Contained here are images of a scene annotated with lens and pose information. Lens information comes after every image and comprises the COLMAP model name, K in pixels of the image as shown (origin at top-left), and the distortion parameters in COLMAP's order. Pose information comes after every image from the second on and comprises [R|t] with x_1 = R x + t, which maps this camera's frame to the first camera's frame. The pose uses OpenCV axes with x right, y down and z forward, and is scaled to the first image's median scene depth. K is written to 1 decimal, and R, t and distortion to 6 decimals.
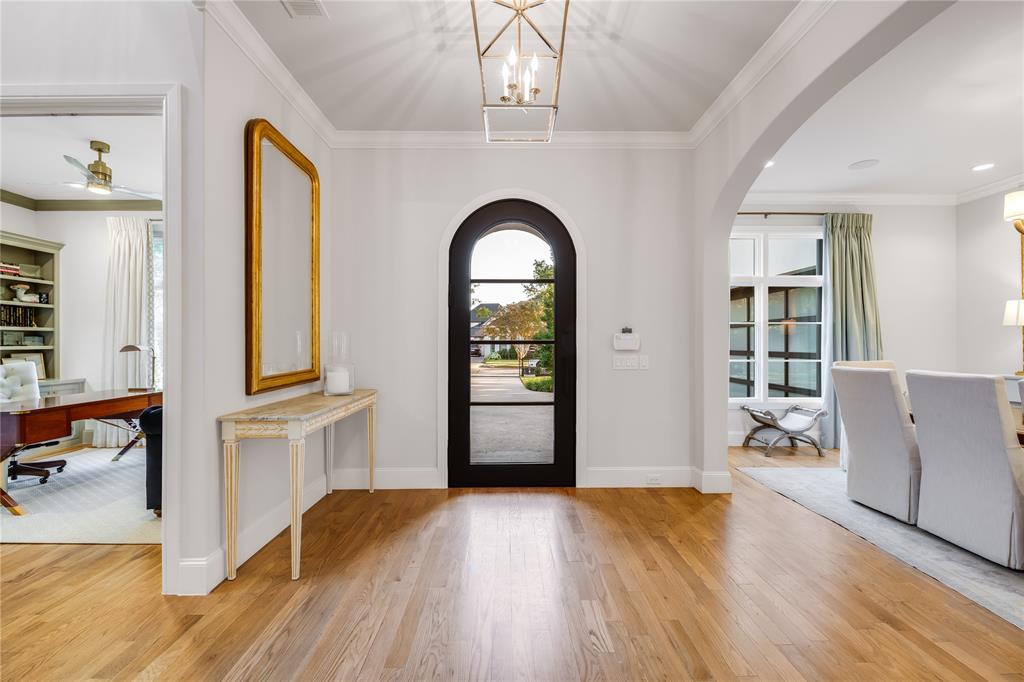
lens RADIAL K [[430.2, 0, 508.3], [0, 430.2, 344.3], [0, 0, 1]] dist [-0.004026, -0.001198]
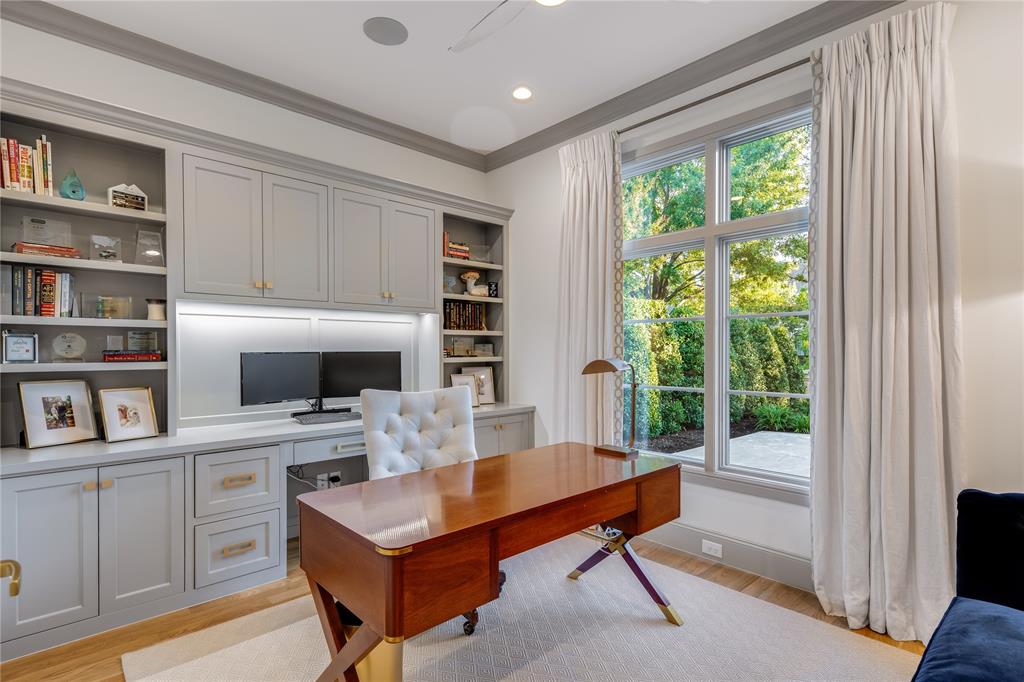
lens RADIAL K [[493.9, 0, 508.3], [0, 493.9, 349.1], [0, 0, 1]] dist [0.010870, -0.000081]
pose [[0.663621, -0.002528, -0.748065, -0.454745], [-0.001078, 0.999990, -0.004335, -0.005708], [0.748068, 0.003683, 0.663611, 0.473099]]
